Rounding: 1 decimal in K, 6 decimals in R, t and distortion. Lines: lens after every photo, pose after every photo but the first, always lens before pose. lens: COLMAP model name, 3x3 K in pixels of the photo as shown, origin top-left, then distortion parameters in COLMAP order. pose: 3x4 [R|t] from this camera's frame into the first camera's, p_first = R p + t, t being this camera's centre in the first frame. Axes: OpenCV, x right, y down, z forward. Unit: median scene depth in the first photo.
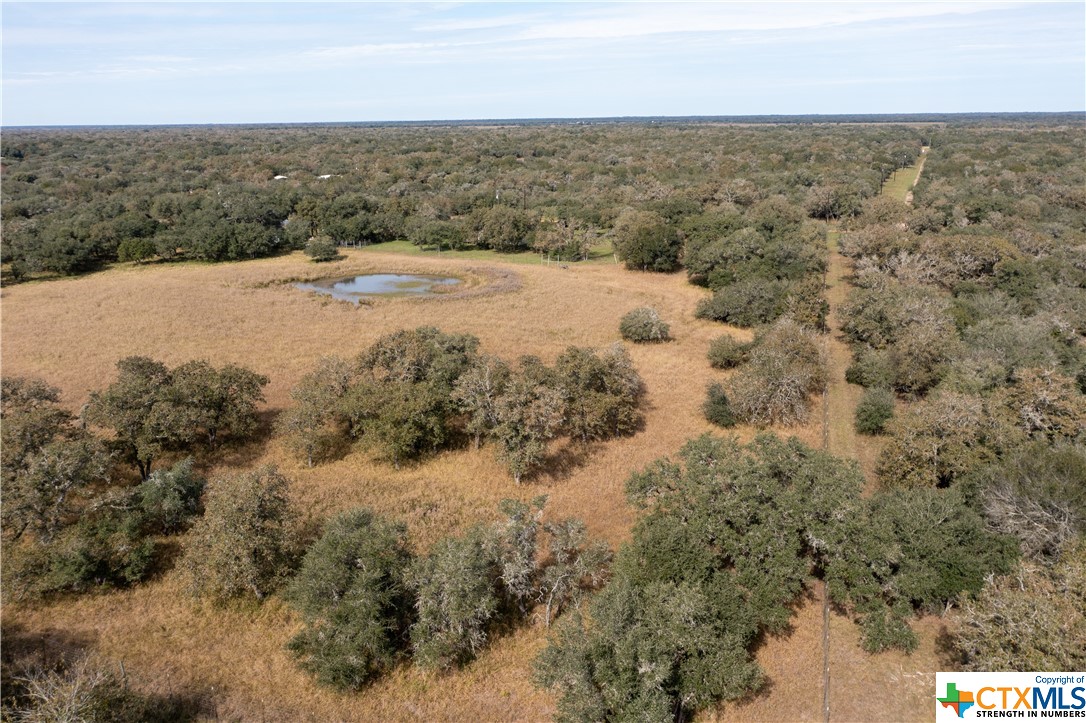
lens RADIAL K [[861.7, 0, 547.2], [0, 861.7, 351.9], [0, 0, 1]] dist [-0.019544, 0.011730]
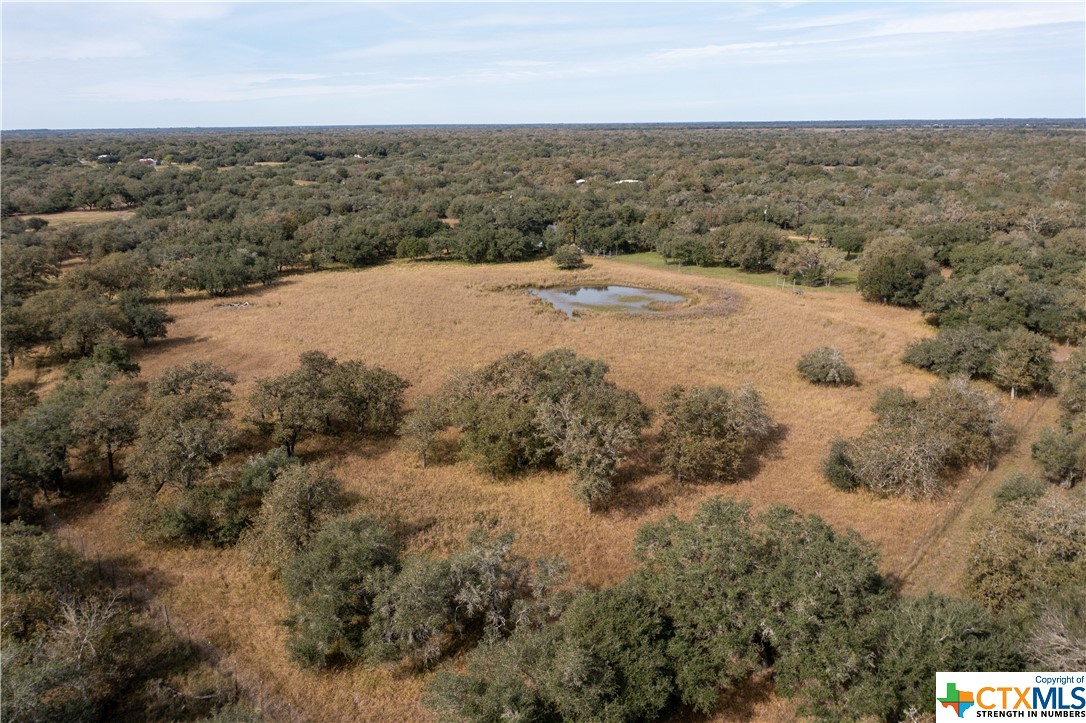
lens RADIAL K [[861.7, 0, 539.6], [0, 861.7, 364.1], [0, 0, 1]] dist [-0.019544, 0.011730]
pose [[0.925682, 0.104512, -0.363579, 0.105392], [-0.099771, 0.994500, 0.031853, -0.020252], [0.364908, 0.006789, 0.931019, 0.008252]]
